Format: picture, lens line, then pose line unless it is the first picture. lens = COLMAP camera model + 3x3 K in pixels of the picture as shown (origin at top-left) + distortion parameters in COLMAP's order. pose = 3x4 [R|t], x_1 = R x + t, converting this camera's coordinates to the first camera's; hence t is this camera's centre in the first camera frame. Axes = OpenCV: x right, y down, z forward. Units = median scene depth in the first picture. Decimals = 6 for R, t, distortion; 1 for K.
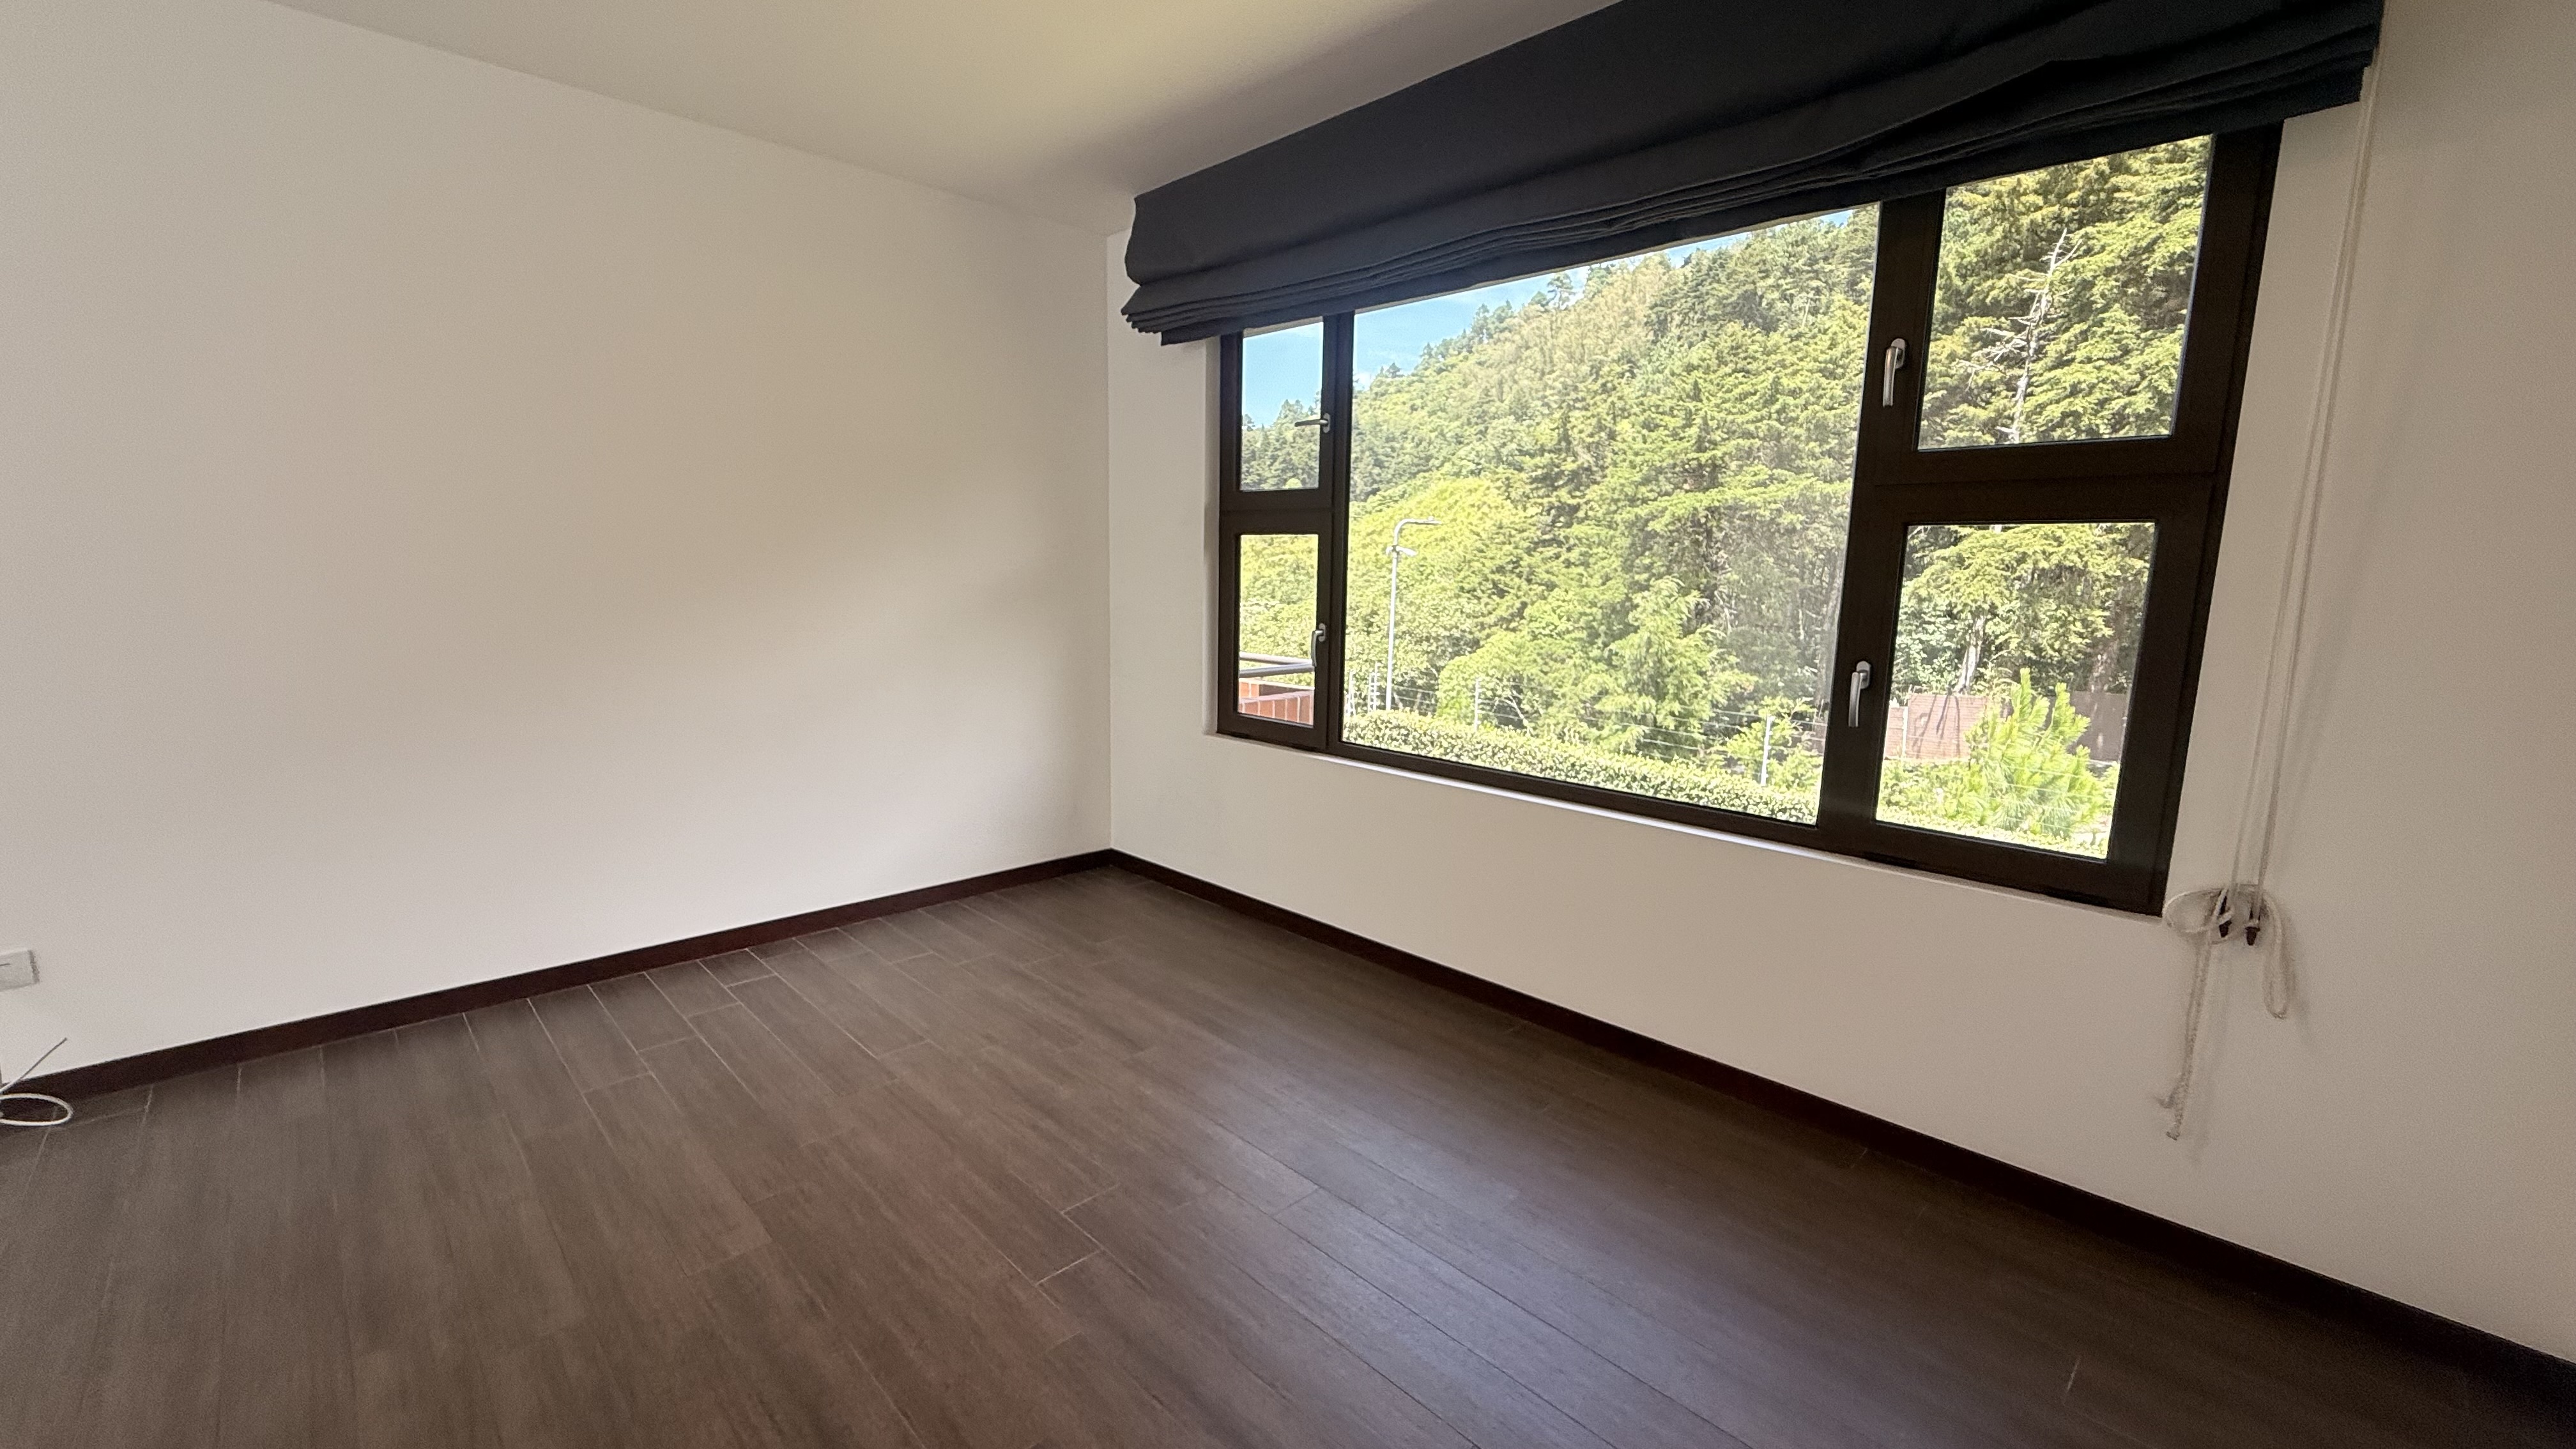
lens RADIAL K [[1026.9, 0, 1273.1], [0, 1026.9, 736.6], [0, 0, 1]] dist [0.002711, 0.000668]
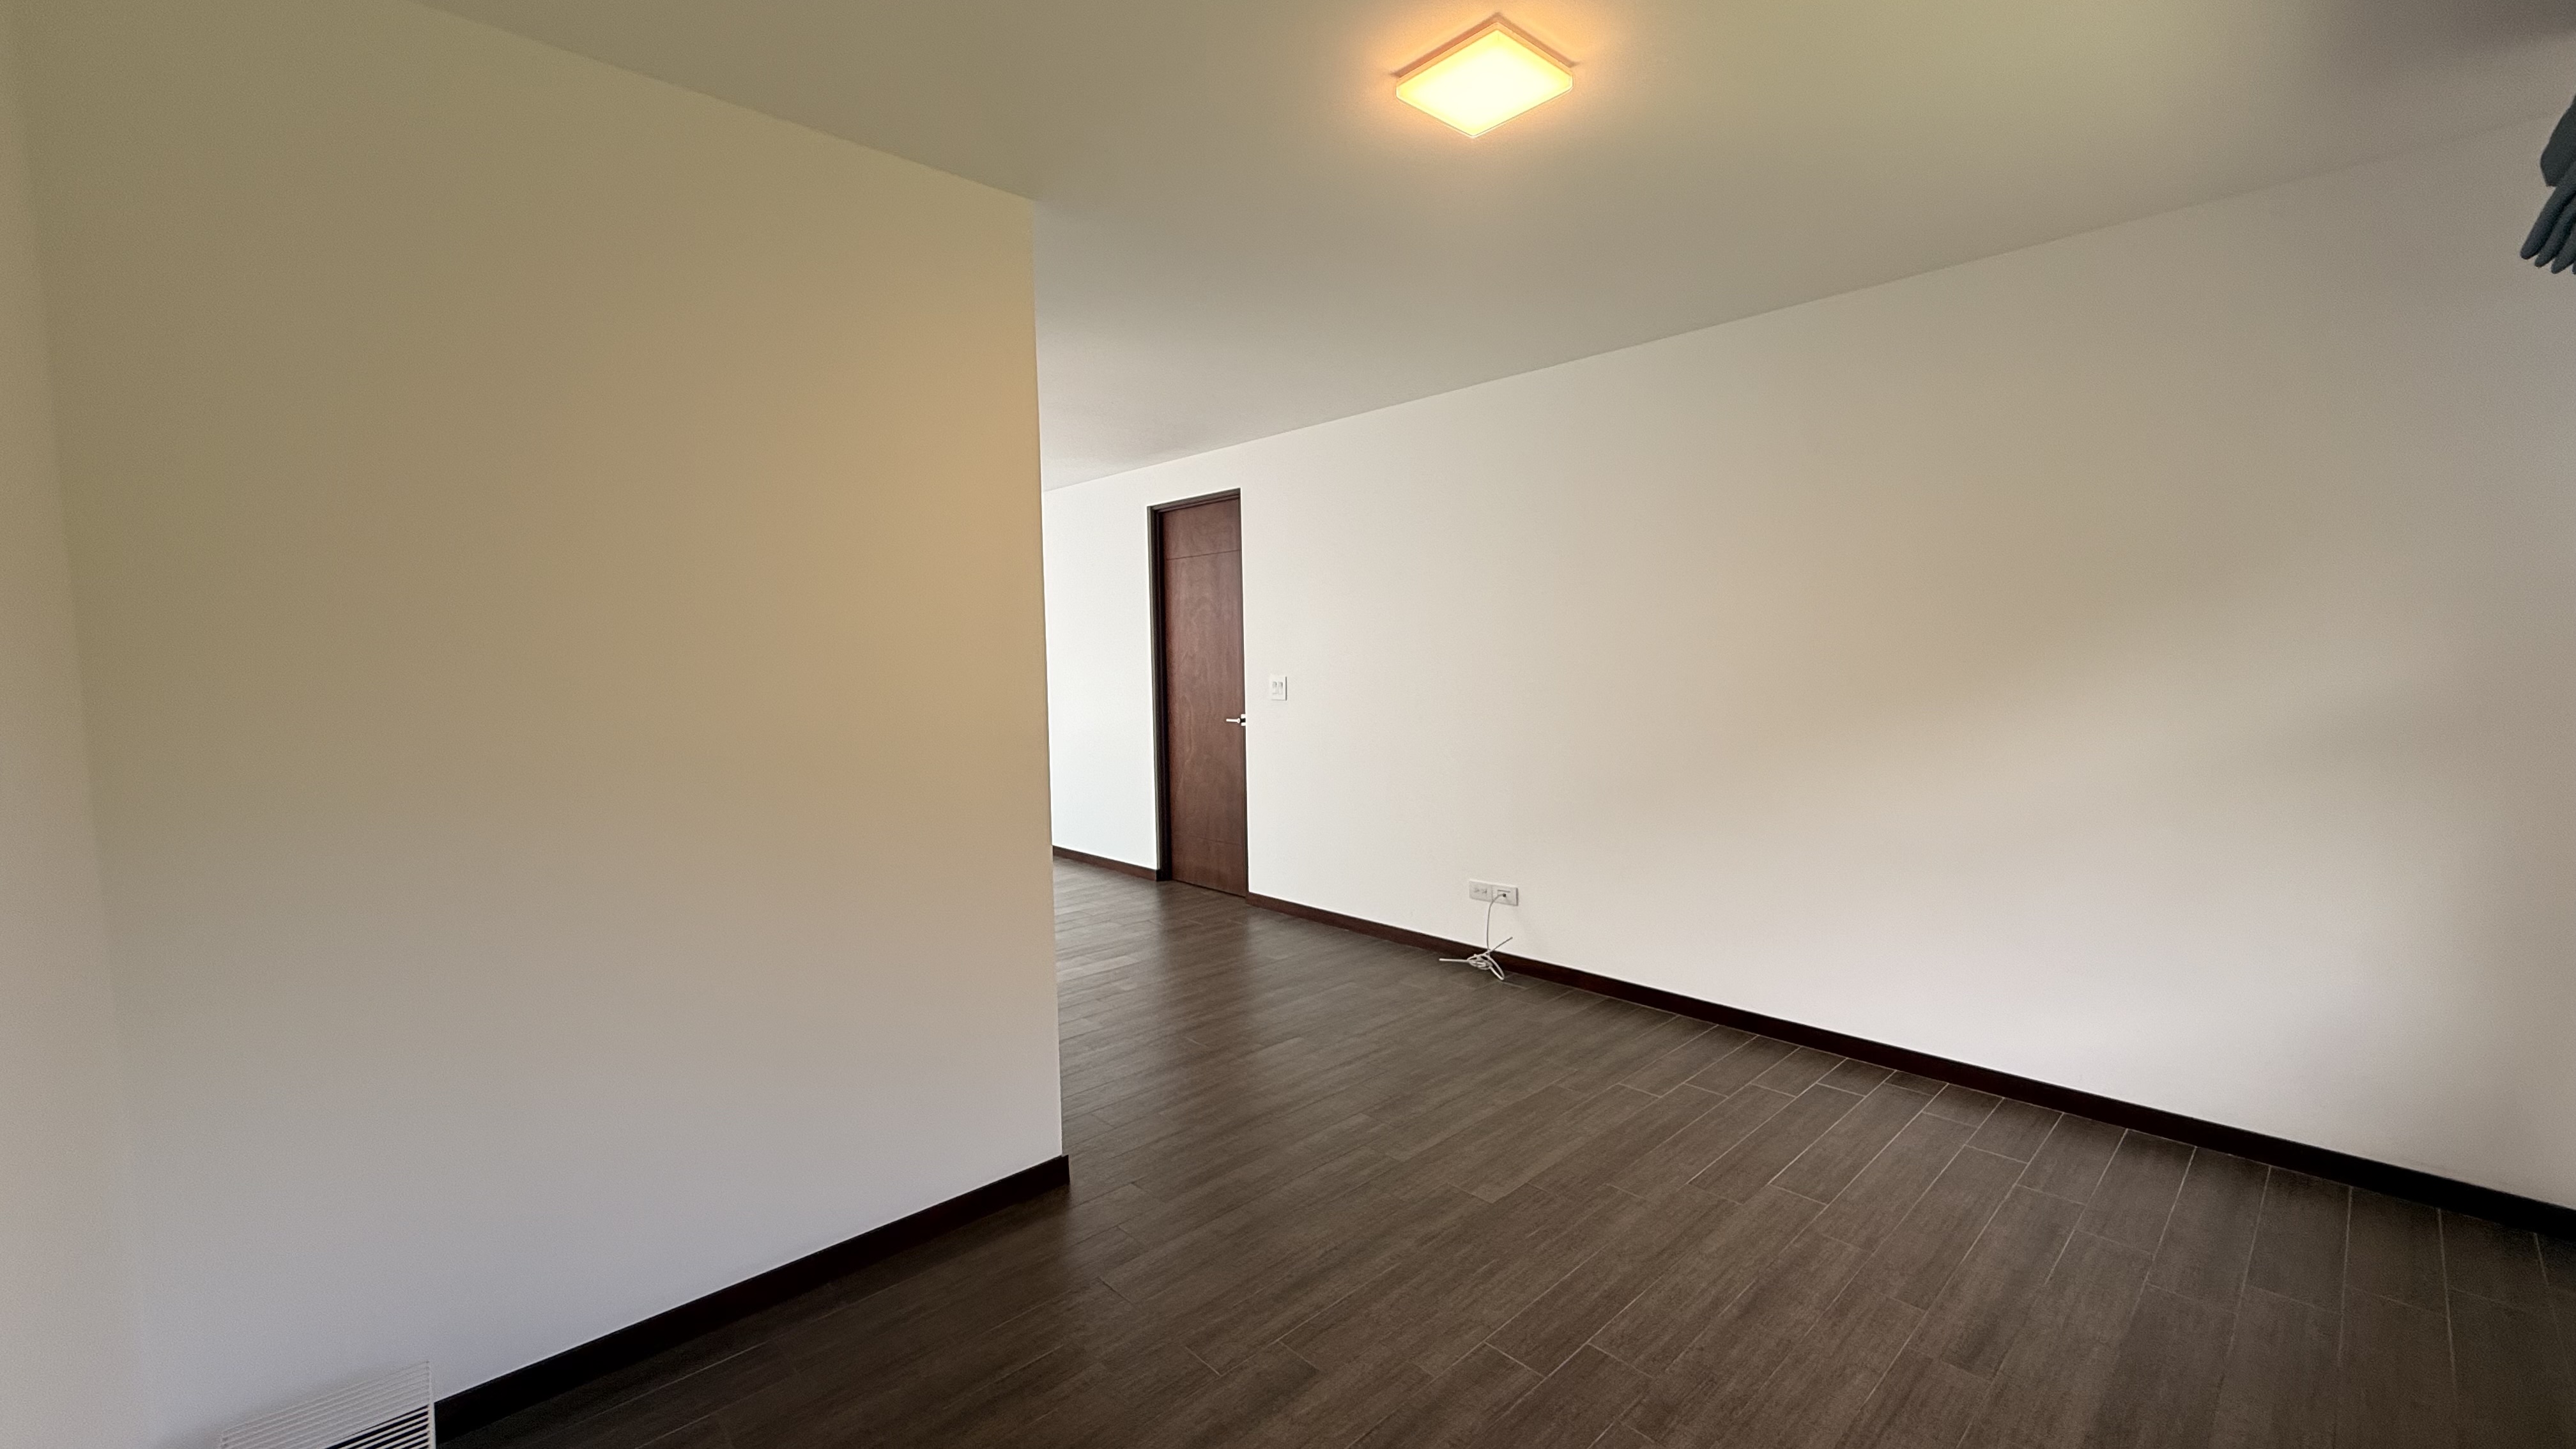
lens RADIAL K [[1026.9, 0, 1295.2], [0, 1026.9, 720.8], [0, 0, 1]] dist [0.002711, 0.000668]
pose [[-0.014816, 0.045877, -0.998837, 0.657016], [-0.148302, 0.987797, 0.047569, -0.122576], [0.988831, 0.148834, -0.007832, 0.535264]]
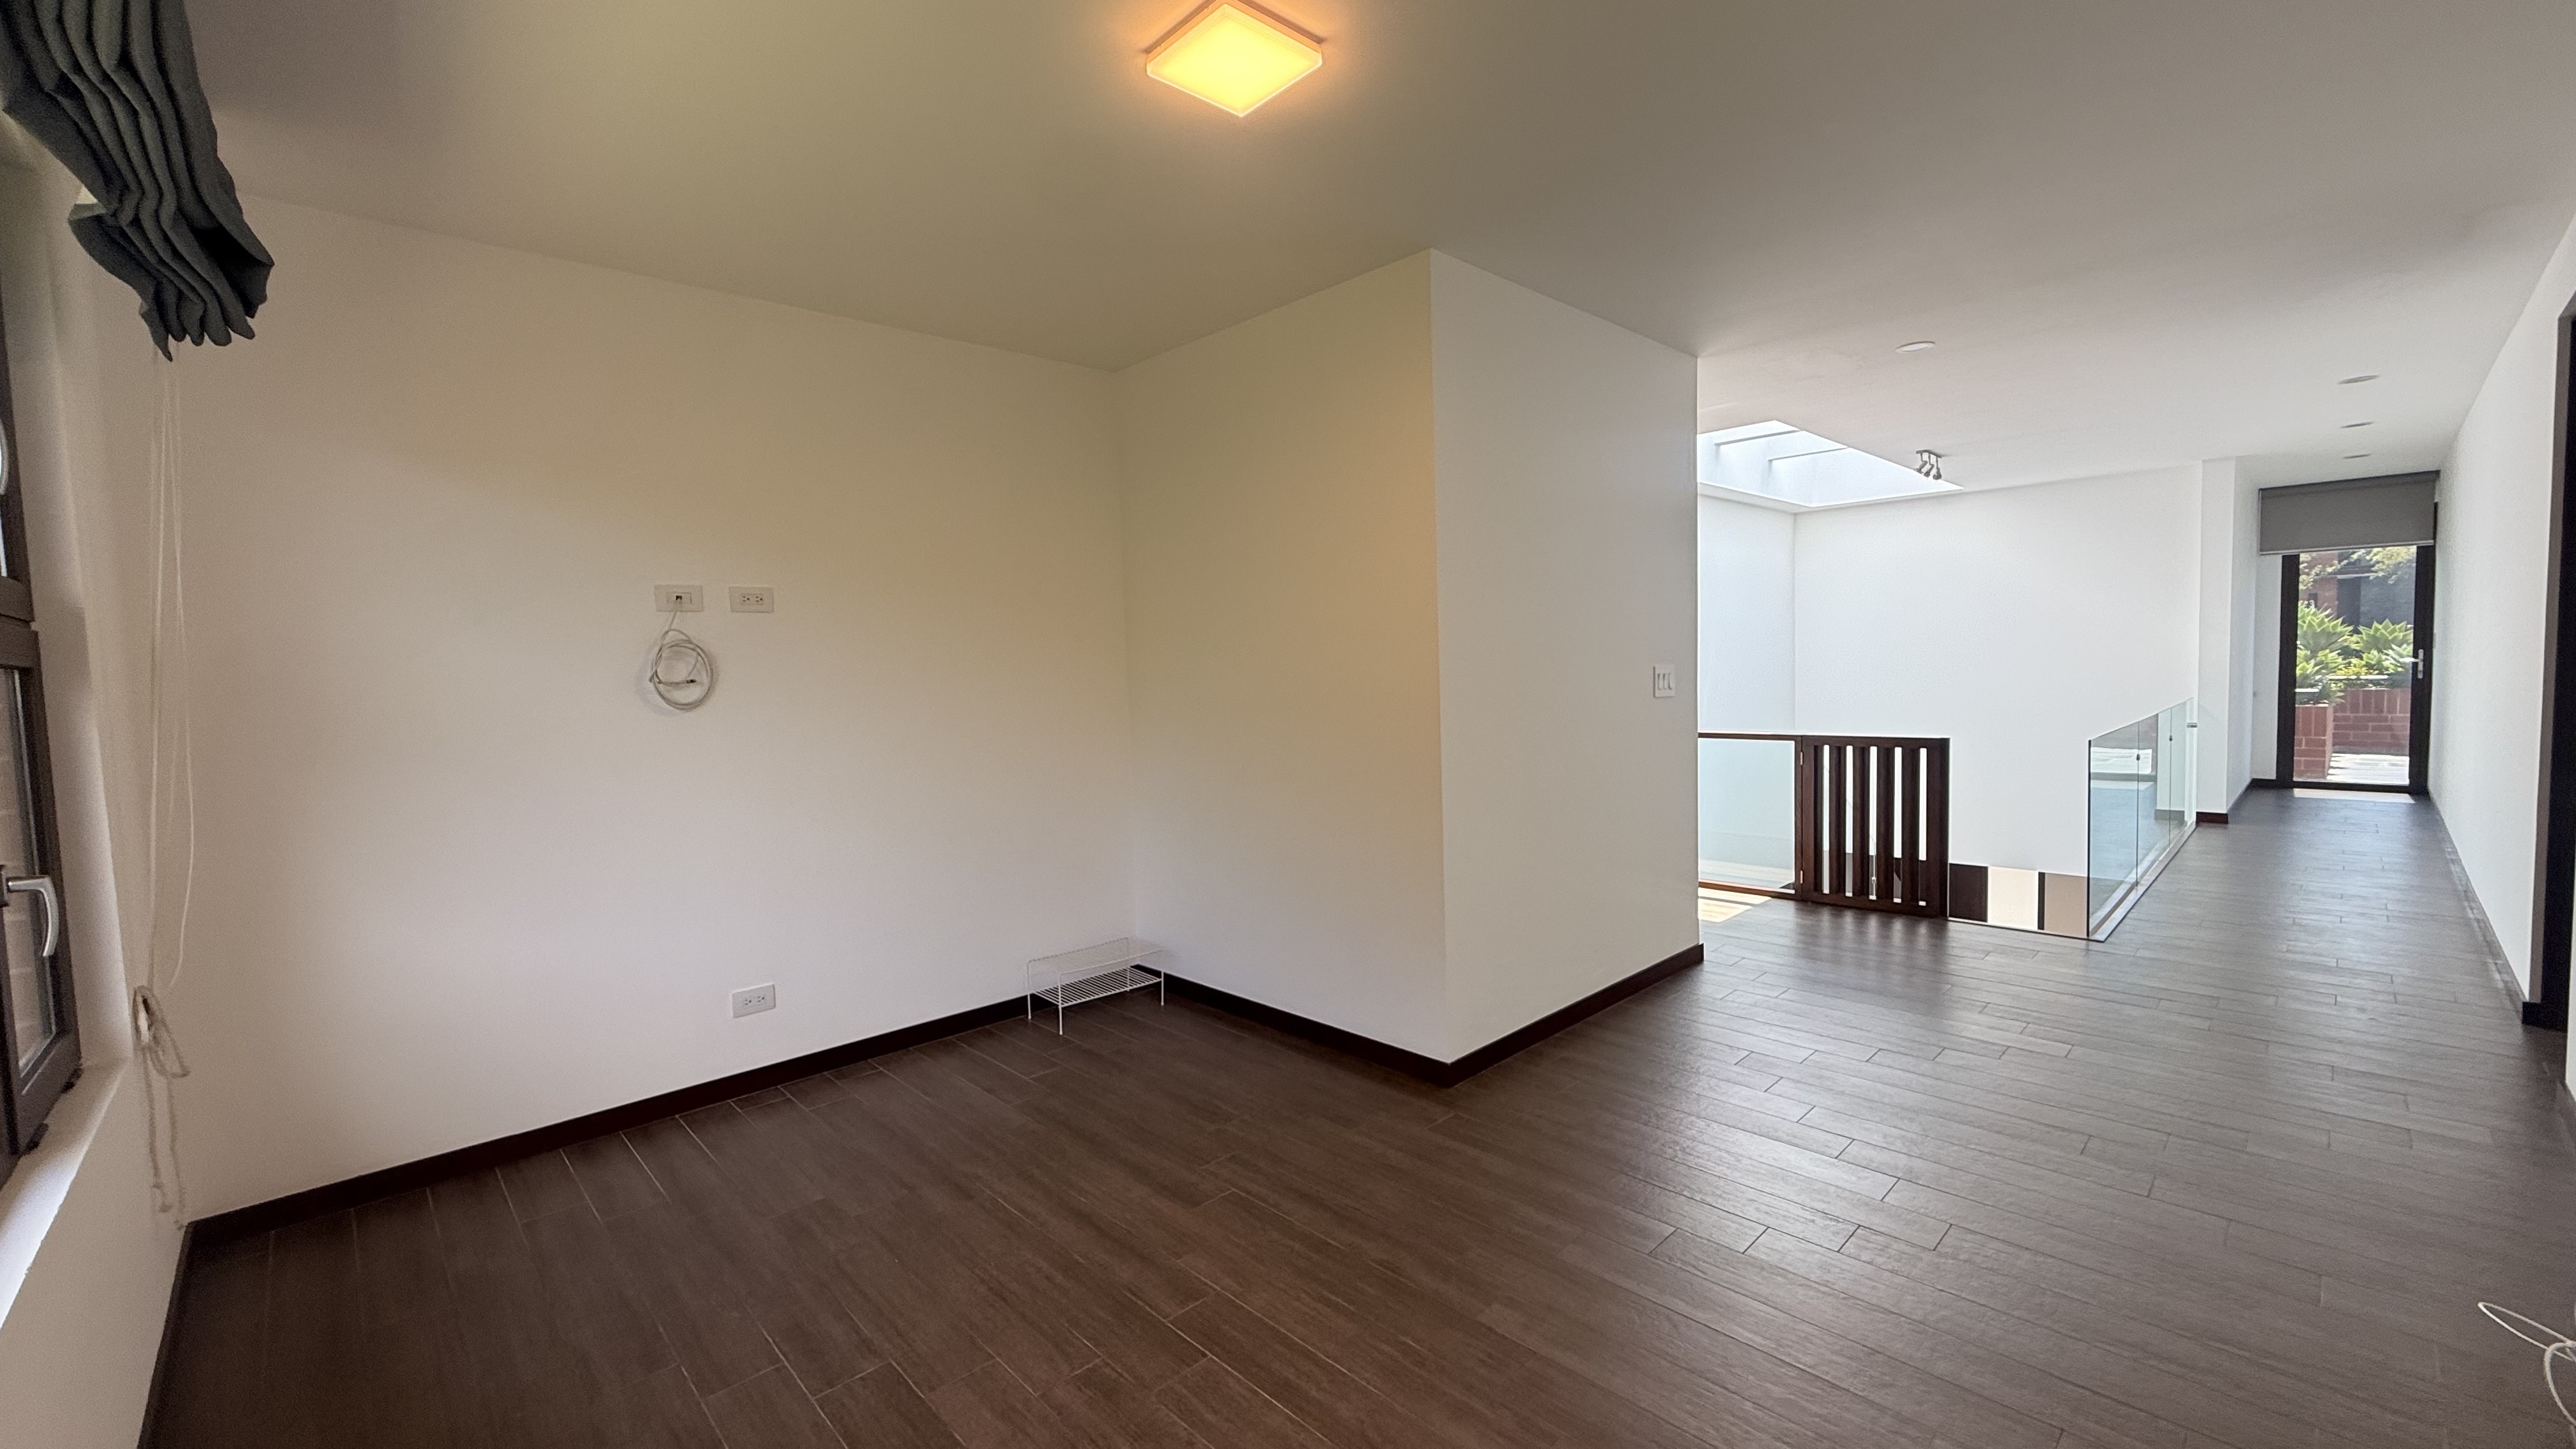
lens RADIAL K [[1026.9, 0, 1286.8], [0, 1026.9, 717.1], [0, 0, 1]] dist [0.002711, 0.000668]
pose [[-0.999973, 0.007292, 0.000610, -0.238859], [0.007244, 0.974703, 0.223387, -0.289710], [0.001035, 0.223386, -0.974730, 1.531572]]
